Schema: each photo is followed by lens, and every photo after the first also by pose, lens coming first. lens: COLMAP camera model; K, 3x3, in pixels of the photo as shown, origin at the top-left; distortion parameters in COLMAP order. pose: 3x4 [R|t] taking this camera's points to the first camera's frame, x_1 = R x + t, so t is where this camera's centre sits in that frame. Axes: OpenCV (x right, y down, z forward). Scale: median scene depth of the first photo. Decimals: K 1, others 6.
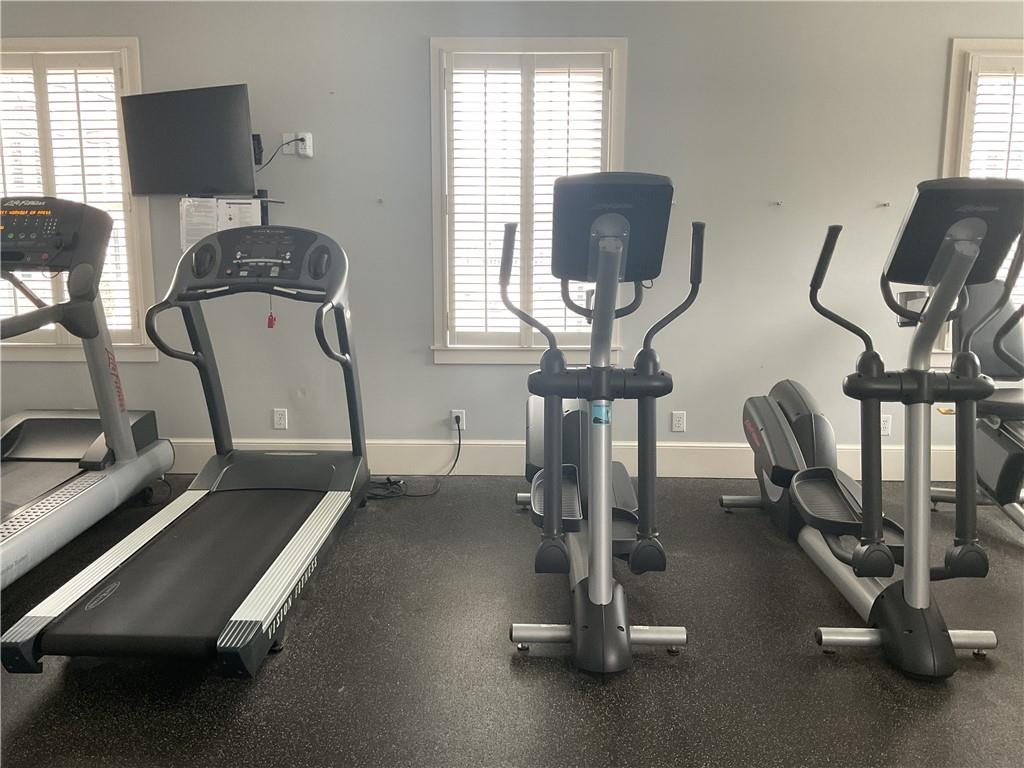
lens RADIAL K [[861.3, 0, 504.5], [0, 861.3, 381.9], [0, 0, 1]] dist [0.065674, -0.131381]
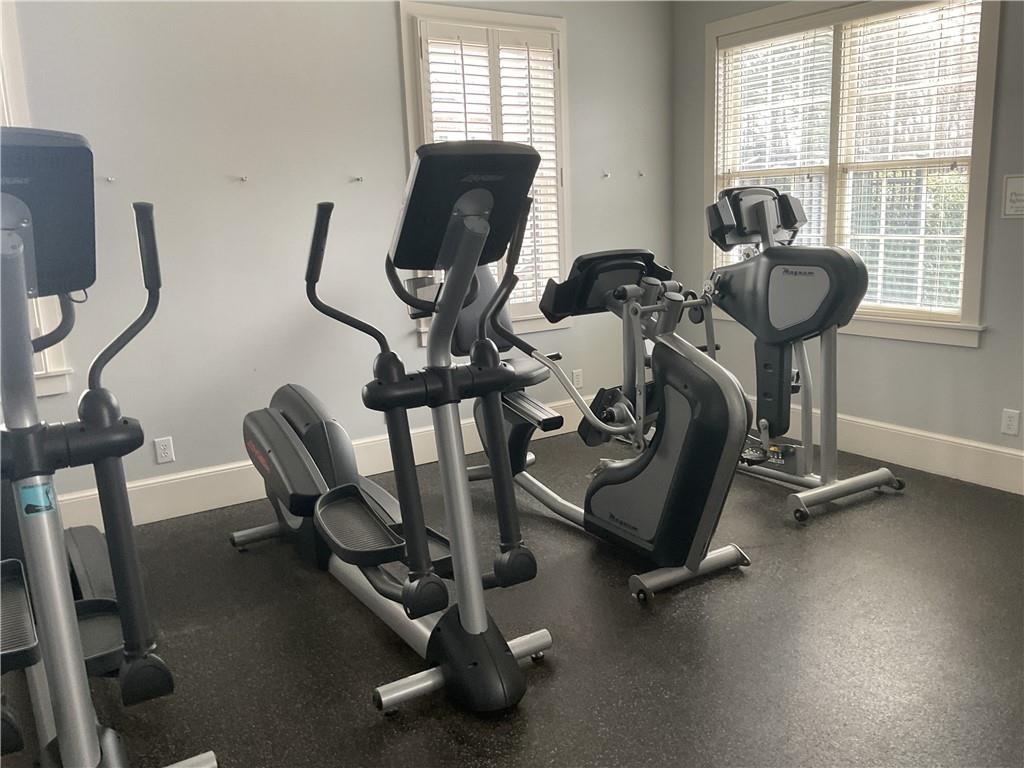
lens RADIAL K [[861.3, 0, 515.3], [0, 861.3, 386.3], [0, 0, 1]] dist [0.065674, -0.131381]
pose [[0.823177, -0.149070, 0.547866, 0.060726], [0.133307, 0.988690, 0.068718, -0.042896], [-0.551914, 0.016467, 0.833739, 0.232903]]
